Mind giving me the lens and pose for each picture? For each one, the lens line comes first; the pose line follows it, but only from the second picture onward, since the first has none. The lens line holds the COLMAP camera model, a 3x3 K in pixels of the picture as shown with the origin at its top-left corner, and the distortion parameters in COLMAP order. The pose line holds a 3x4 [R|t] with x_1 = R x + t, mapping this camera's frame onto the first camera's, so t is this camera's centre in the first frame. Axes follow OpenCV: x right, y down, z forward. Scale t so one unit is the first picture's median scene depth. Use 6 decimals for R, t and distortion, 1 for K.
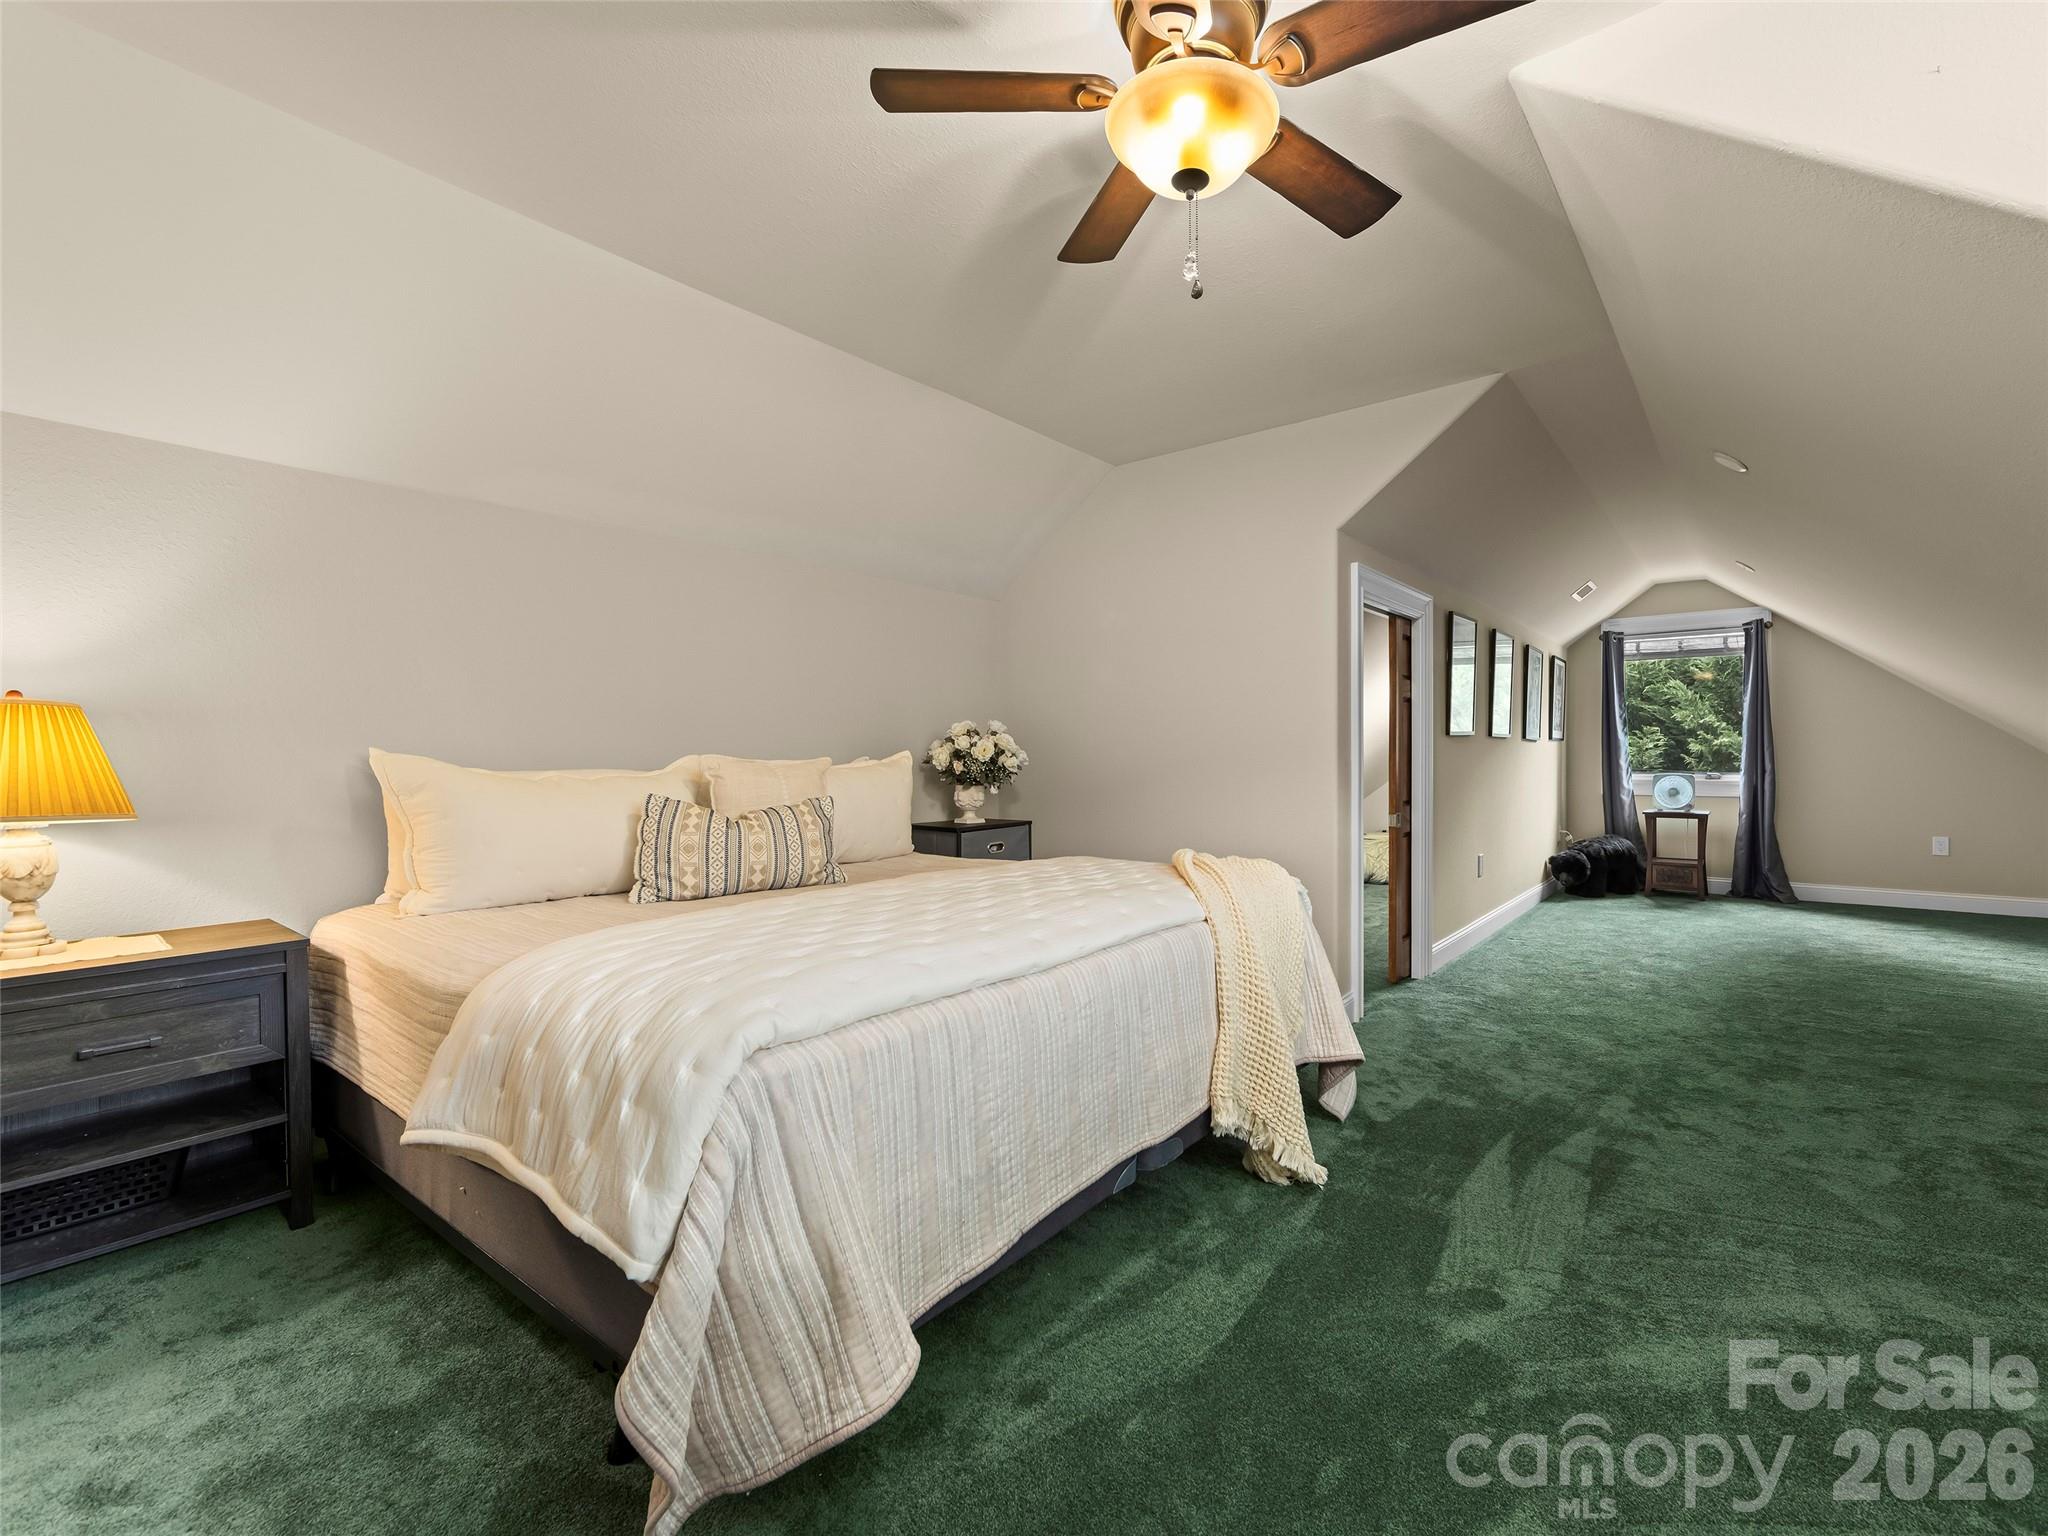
lens RADIAL K [[889.3, 0, 1069.9], [0, 889.3, 755.4], [0, 0, 1]] dist [-0.007239, -0.000292]
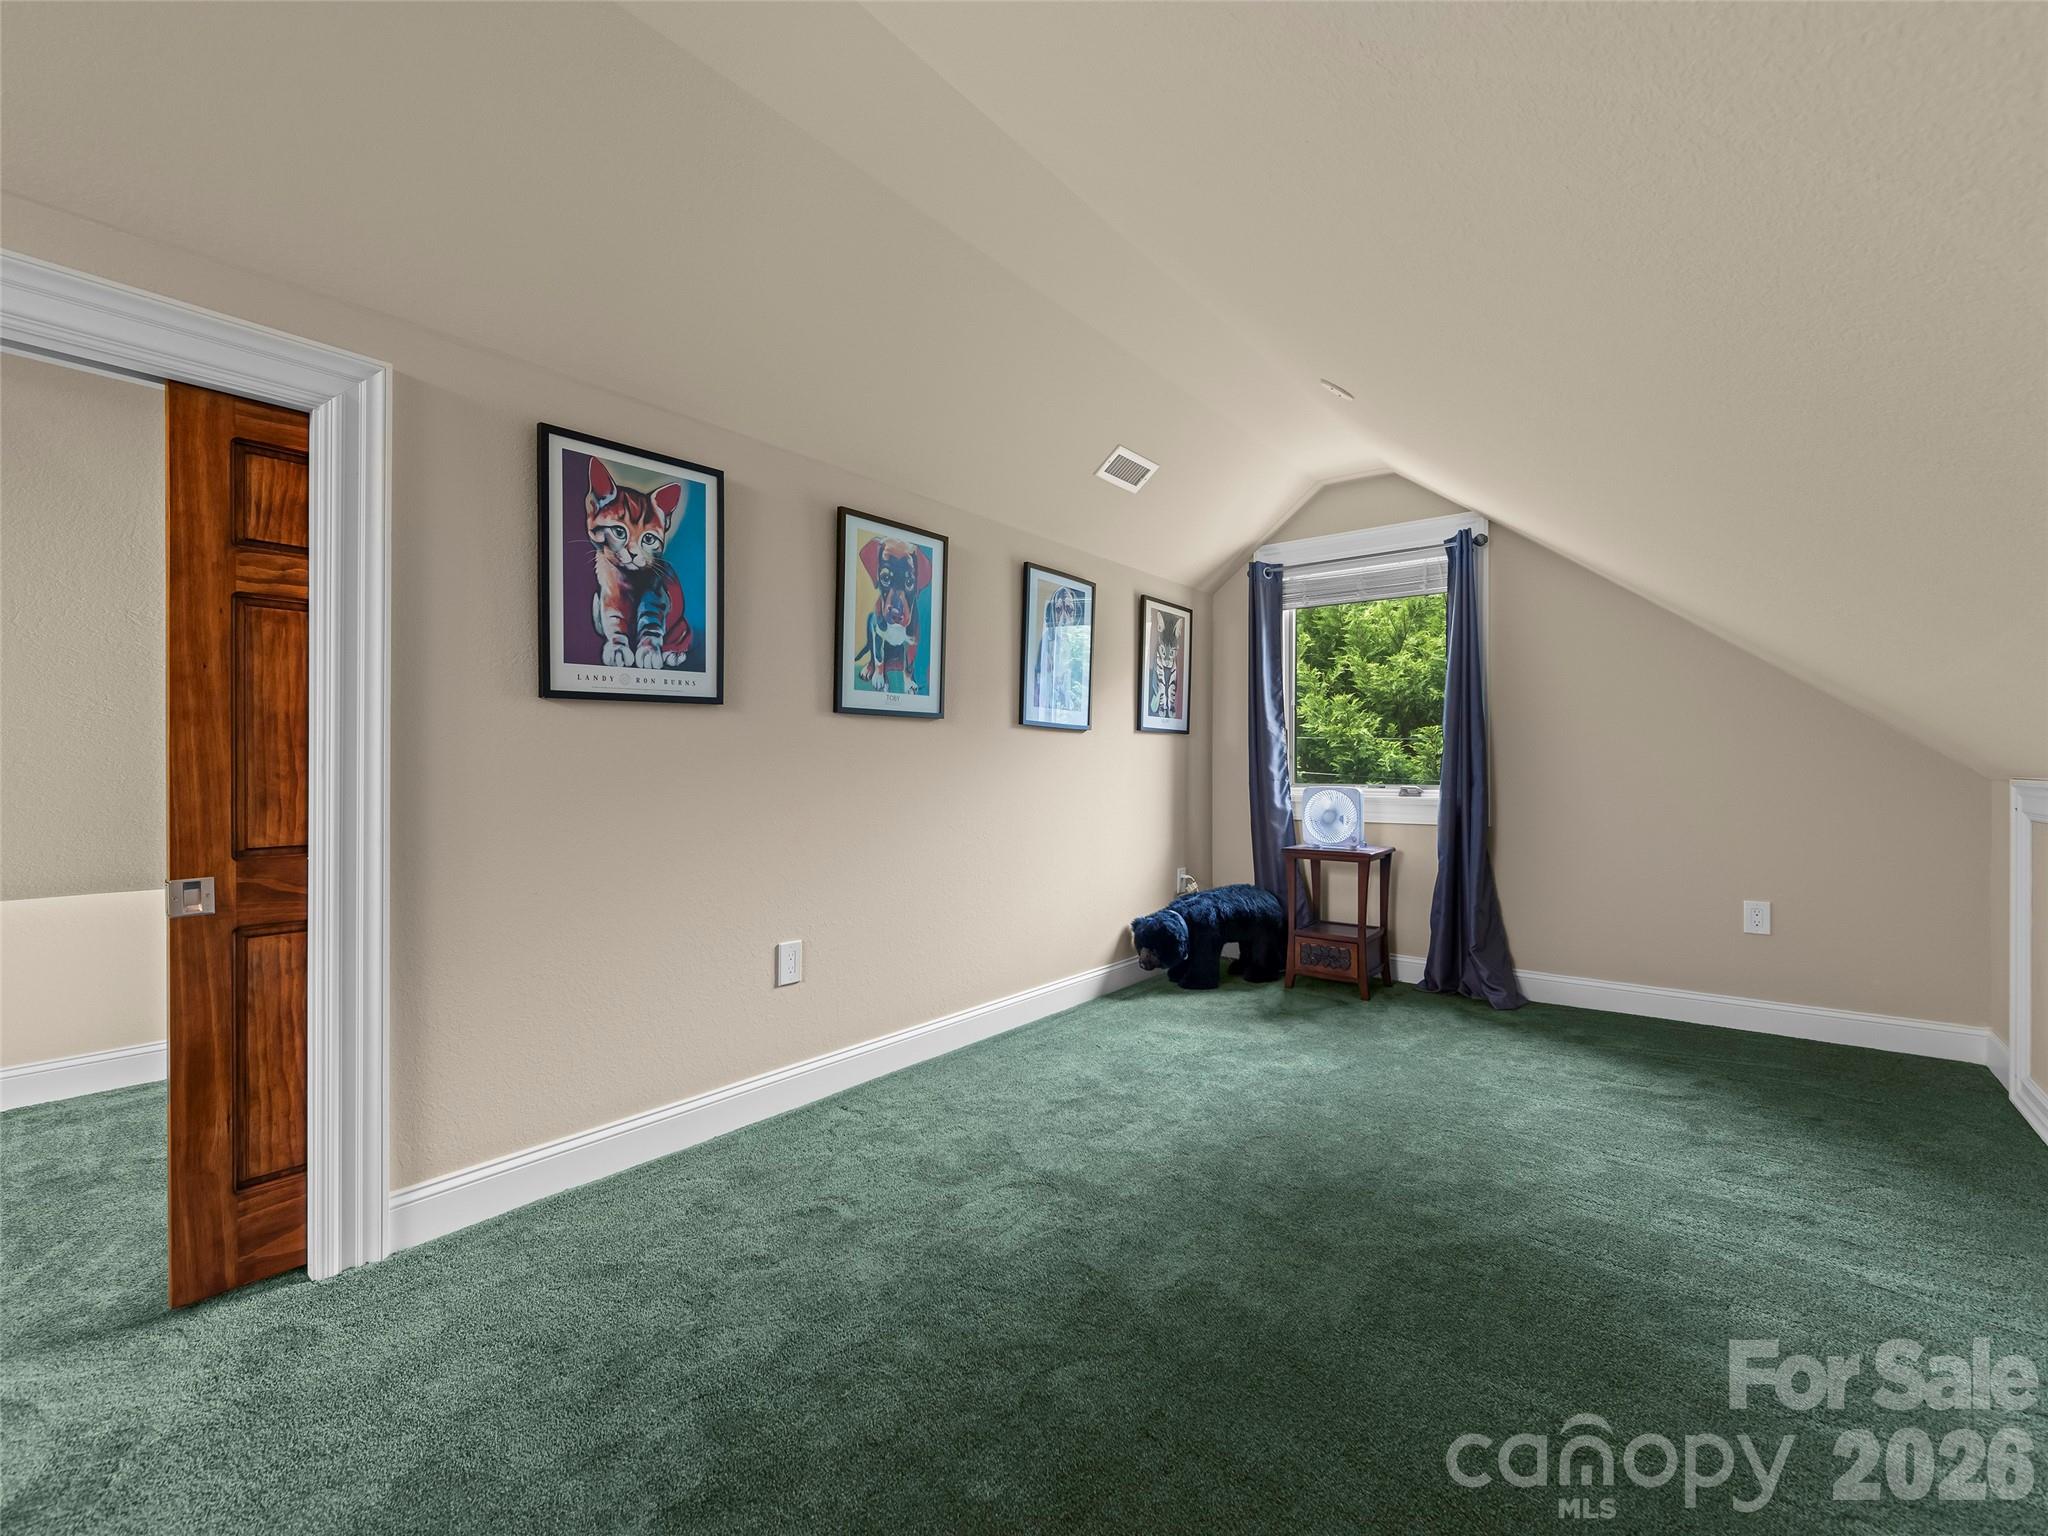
lens RADIAL K [[889.1, 0, 1024.0], [0, 889.1, 768.0], [0, 0, 1]] dist [-0.000021, -0.000004]
pose [[0.999886, 0.006261, -0.013742, 0.481886], [-0.006231, 0.999978, 0.002263, 0.007123], [0.013756, -0.002177, 0.999903, 0.388000]]
